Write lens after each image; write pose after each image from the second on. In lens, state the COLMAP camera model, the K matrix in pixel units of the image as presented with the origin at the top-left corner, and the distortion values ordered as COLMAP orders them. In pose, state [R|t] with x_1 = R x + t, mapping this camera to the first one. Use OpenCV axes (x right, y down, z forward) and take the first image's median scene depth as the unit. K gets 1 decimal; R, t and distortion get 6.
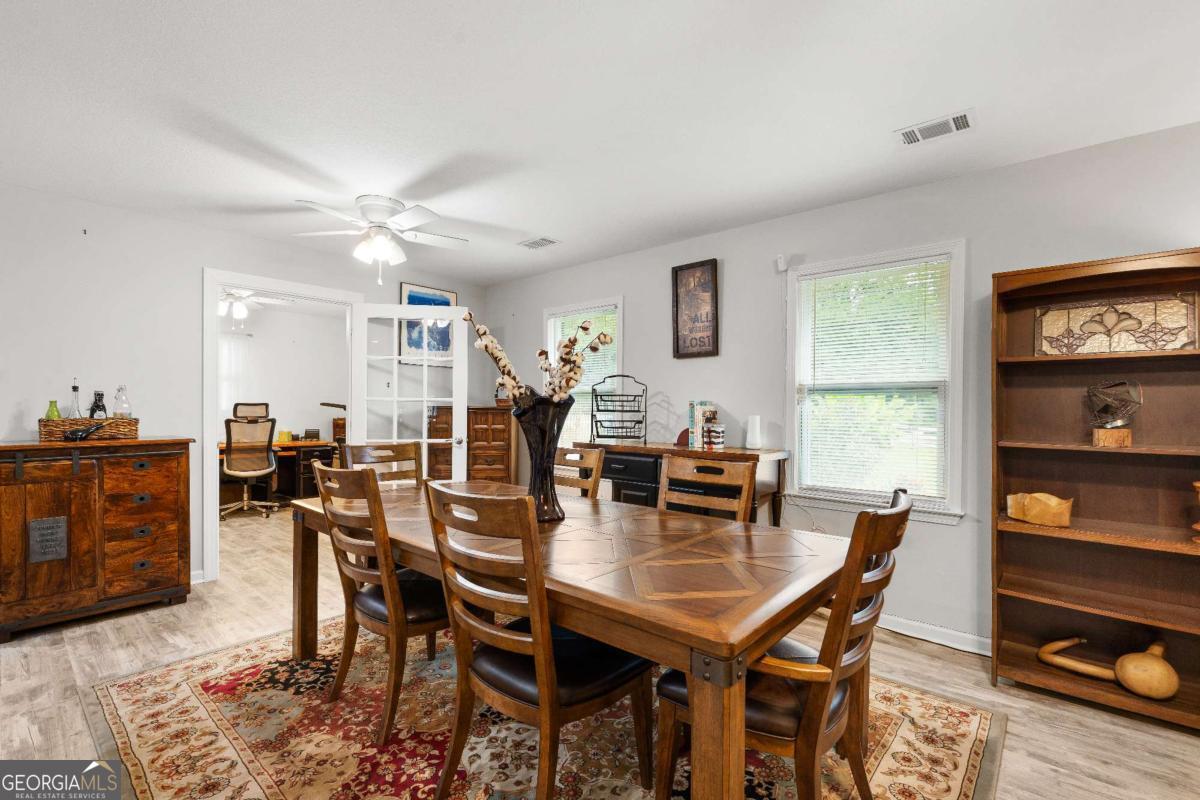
lens RADIAL K [[548.3, 0, 600.6], [0, 548.3, 413.0], [0, 0, 1]] dist [-0.000431, -0.000058]
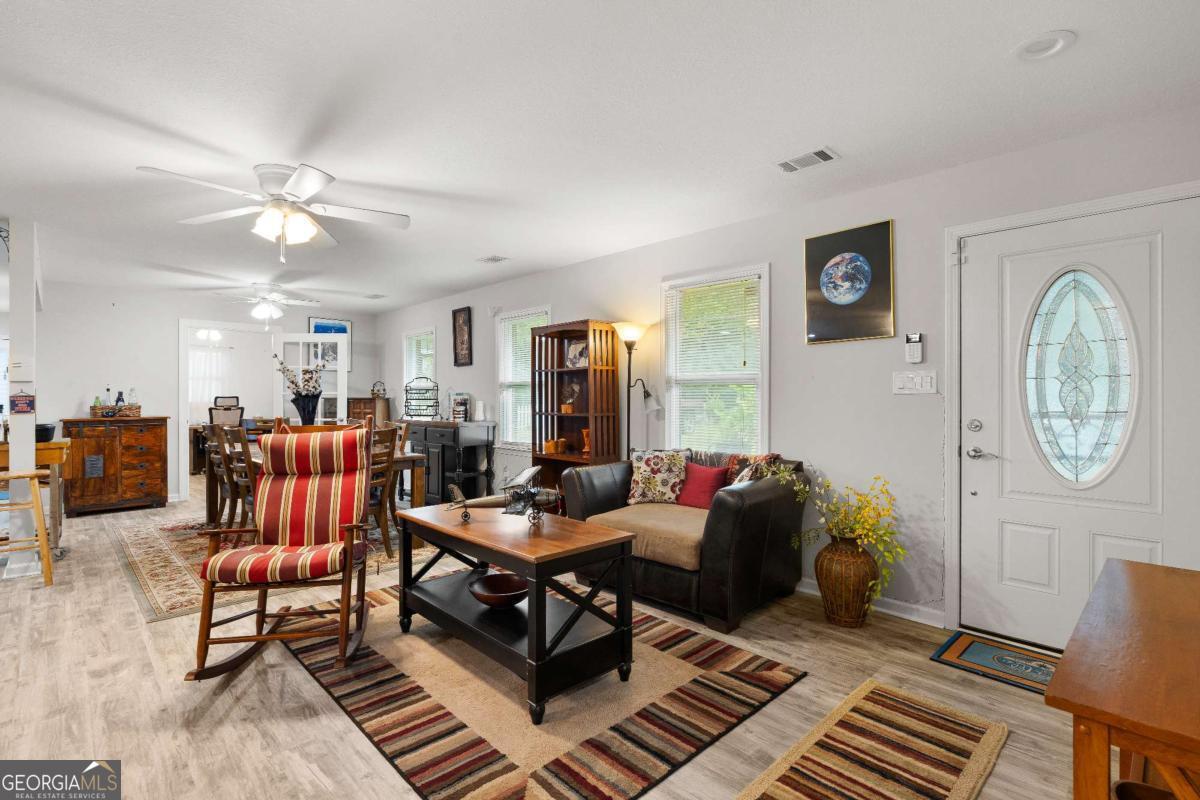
lens RADIAL K [[566.2, 0, 595.6], [0, 566.2, 399.6], [0, 0, 1]] dist [-0.003715, -0.000569]
pose [[0.996769, -0.009292, -0.079785, 1.066252], [0.008597, 0.999922, -0.009048, 0.025729], [0.079863, 0.008333, 0.996771, -0.984601]]
